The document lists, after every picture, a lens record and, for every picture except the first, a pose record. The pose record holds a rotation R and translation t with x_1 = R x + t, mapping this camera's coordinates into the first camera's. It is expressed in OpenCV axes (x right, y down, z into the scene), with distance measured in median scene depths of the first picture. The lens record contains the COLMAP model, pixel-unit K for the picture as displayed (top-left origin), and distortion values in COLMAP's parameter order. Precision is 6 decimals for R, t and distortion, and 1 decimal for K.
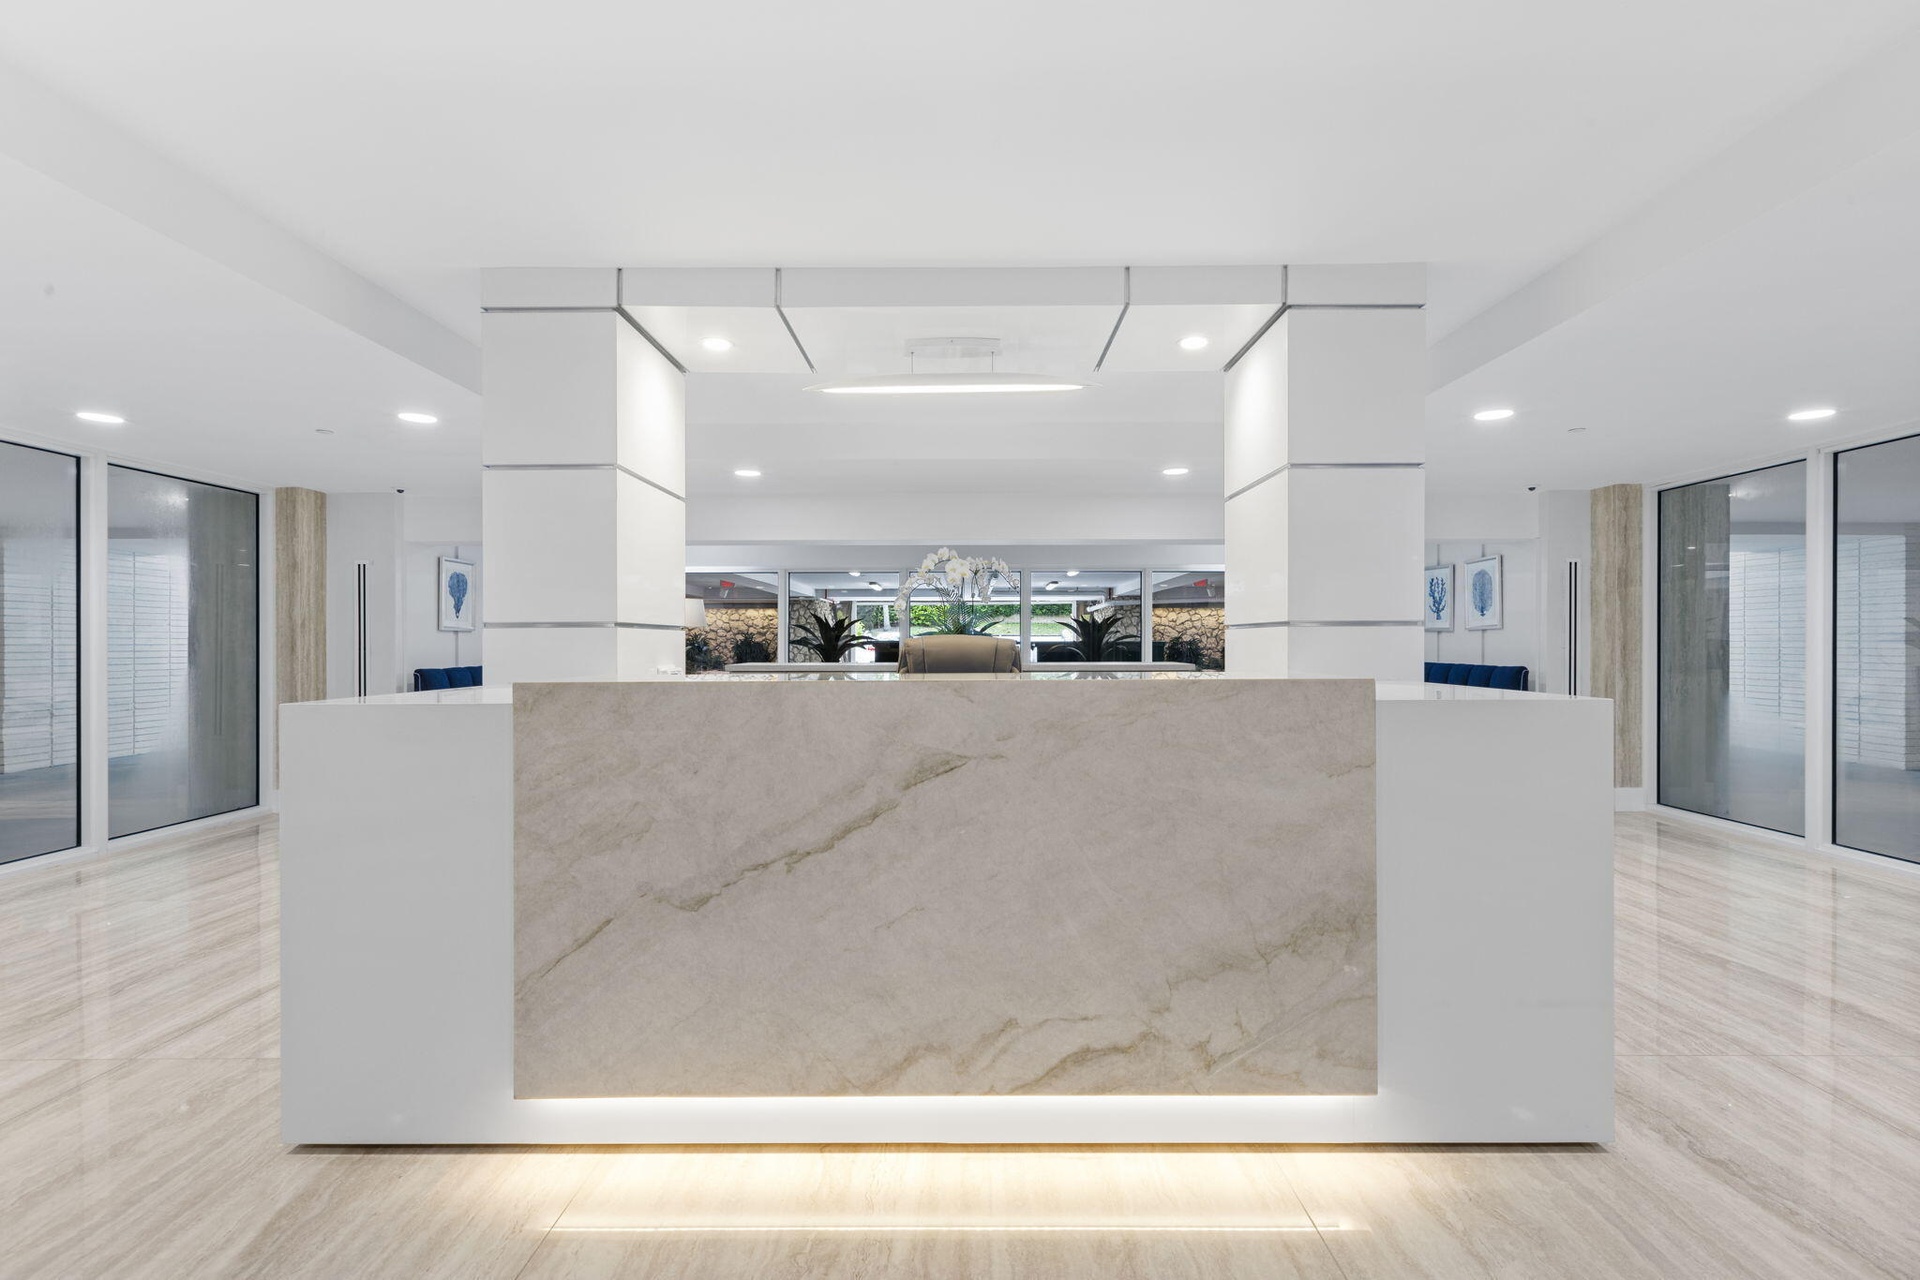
lens RADIAL K [[865.7, 0, 960.0], [0, 865.7, 640.0], [0, 0, 1]] dist [0.001924, 0.000345]
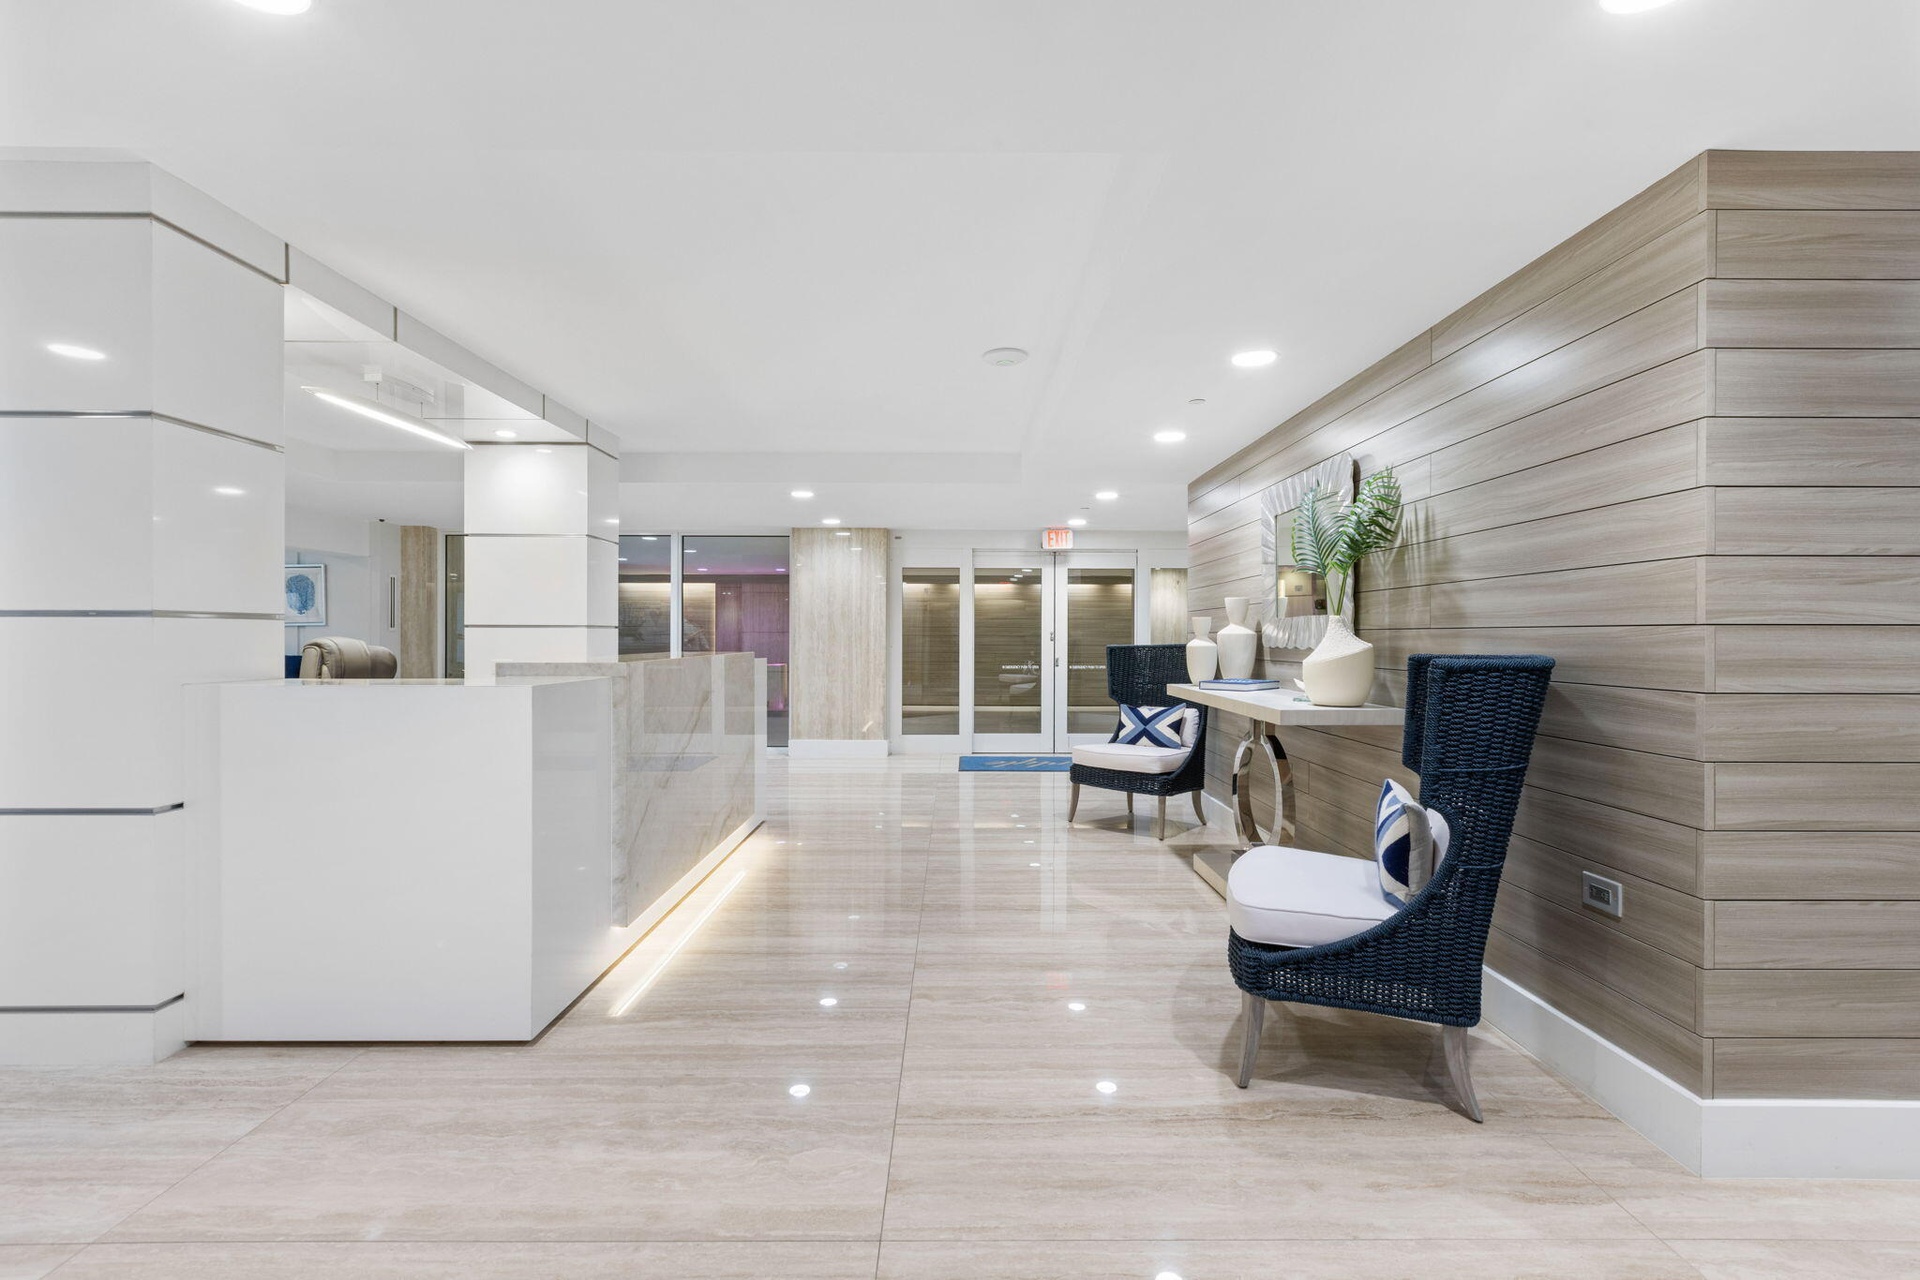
lens RADIAL K [[865.7, 0, 960.0], [0, 865.7, 640.0], [0, 0, 1]] dist [0.001924, 0.000345]
pose [[-0.006947, -0.000403, 0.999976, -0.663785], [-0.016223, 0.999868, 0.000290, -0.007161], [-0.999844, -0.016220, -0.006953, 0.124315]]
